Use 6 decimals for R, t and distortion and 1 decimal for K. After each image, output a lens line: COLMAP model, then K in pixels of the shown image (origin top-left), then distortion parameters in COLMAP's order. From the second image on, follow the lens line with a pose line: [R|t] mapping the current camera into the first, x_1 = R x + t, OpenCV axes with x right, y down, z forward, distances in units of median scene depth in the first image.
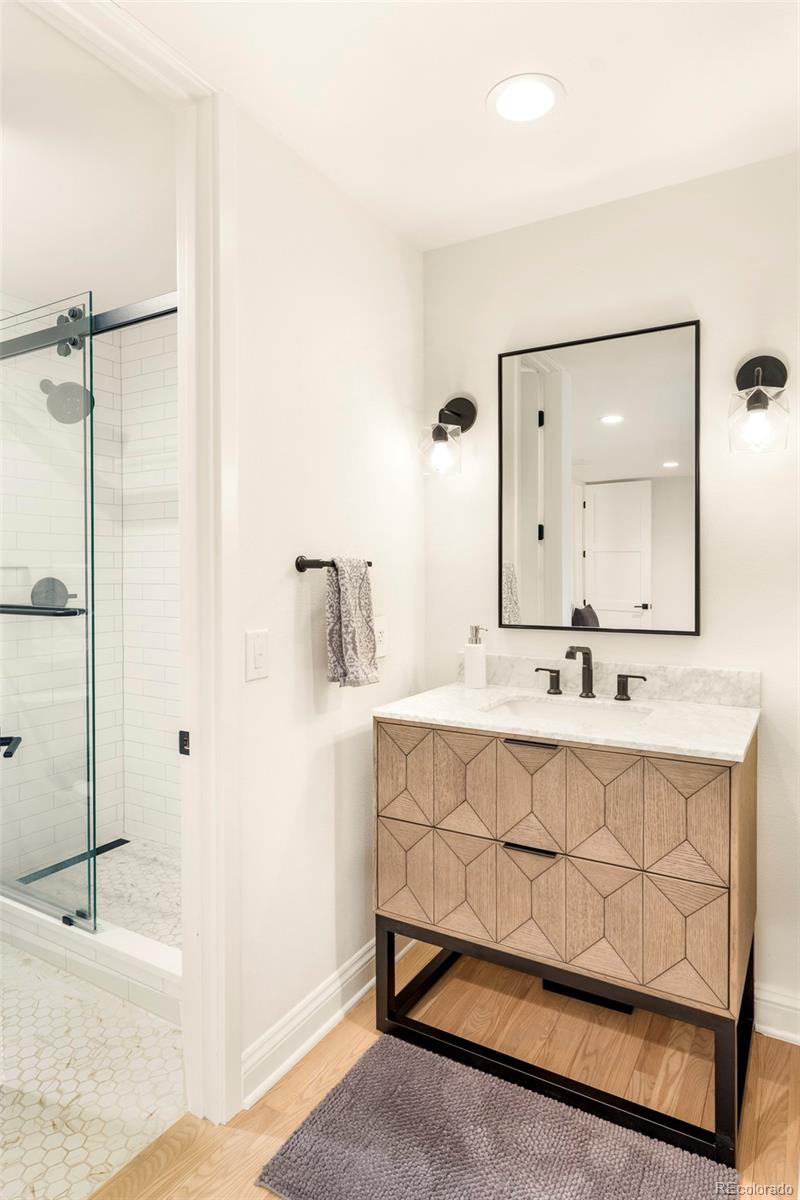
lens RADIAL K [[679.6, 0, 393.9], [0, 679.6, 594.4], [0, 0, 1]] dist [-0.006898, 0.002734]
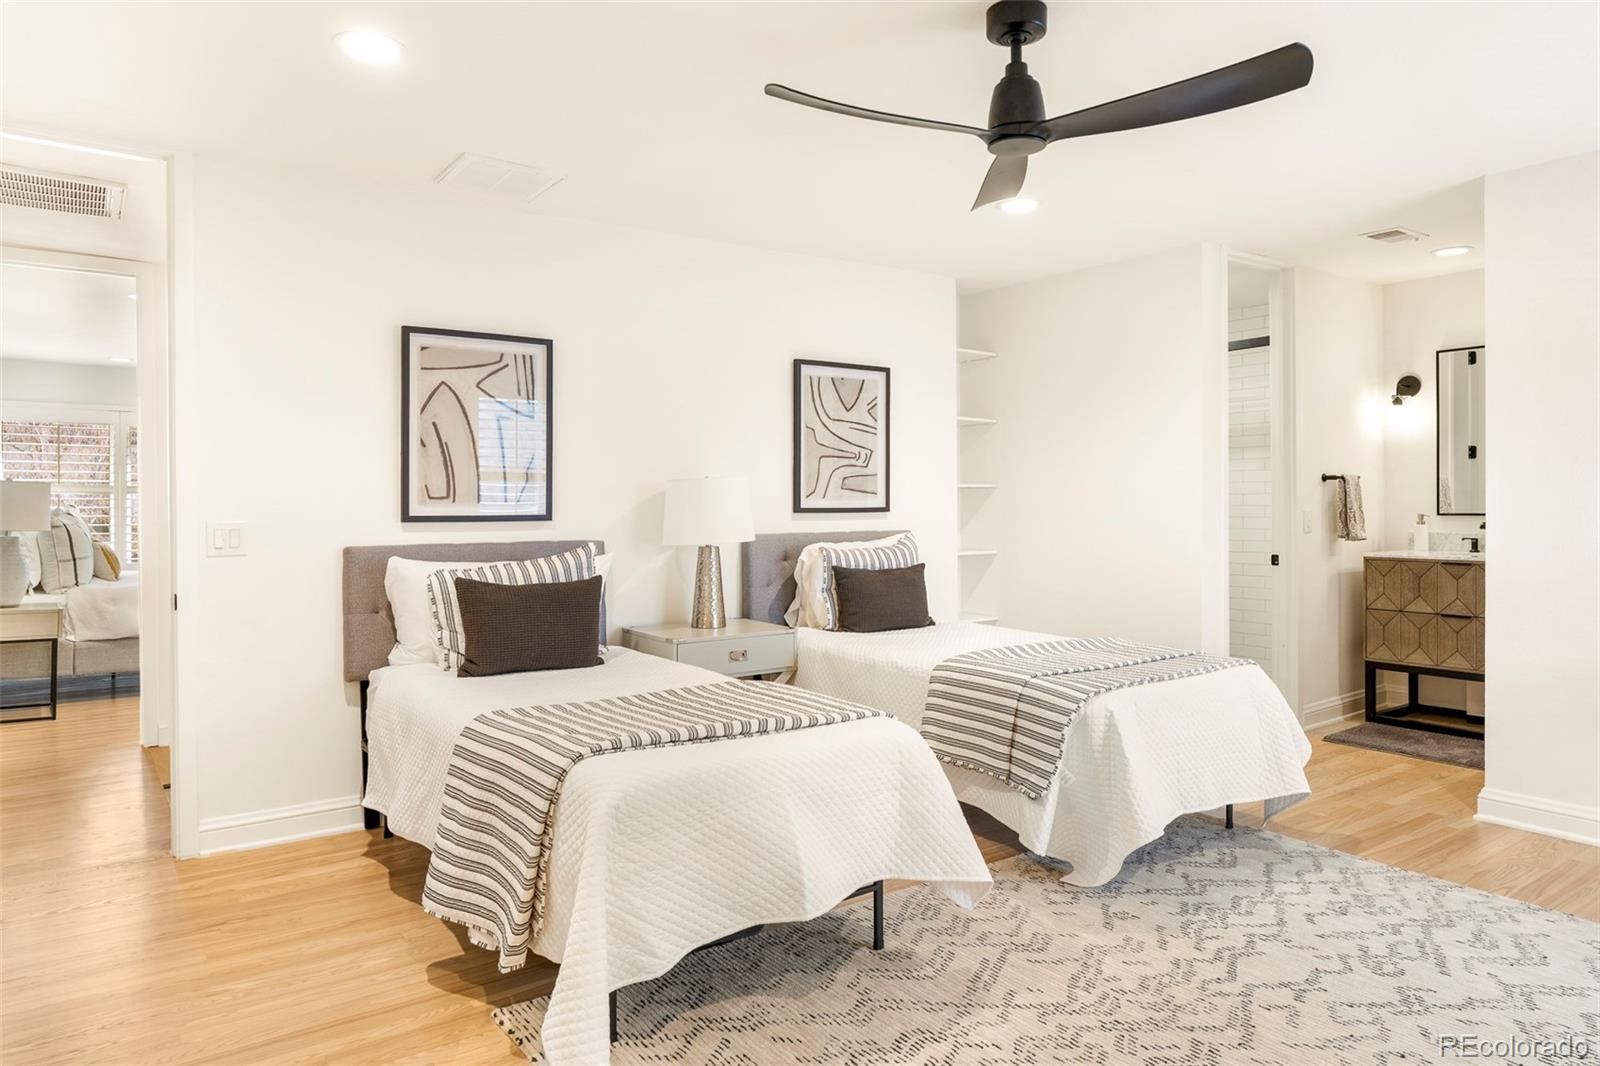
lens RADIAL K [[994.7, 0, 813.2], [0, 994.7, 525.1], [0, 0, 1]] dist [-0.029001, -0.001082]
pose [[0.920458, 0.000266, -0.390842, -0.379141], [-0.002960, 0.999976, -0.006292, 0.114324], [0.390831, 0.006949, 0.920436, -2.204341]]
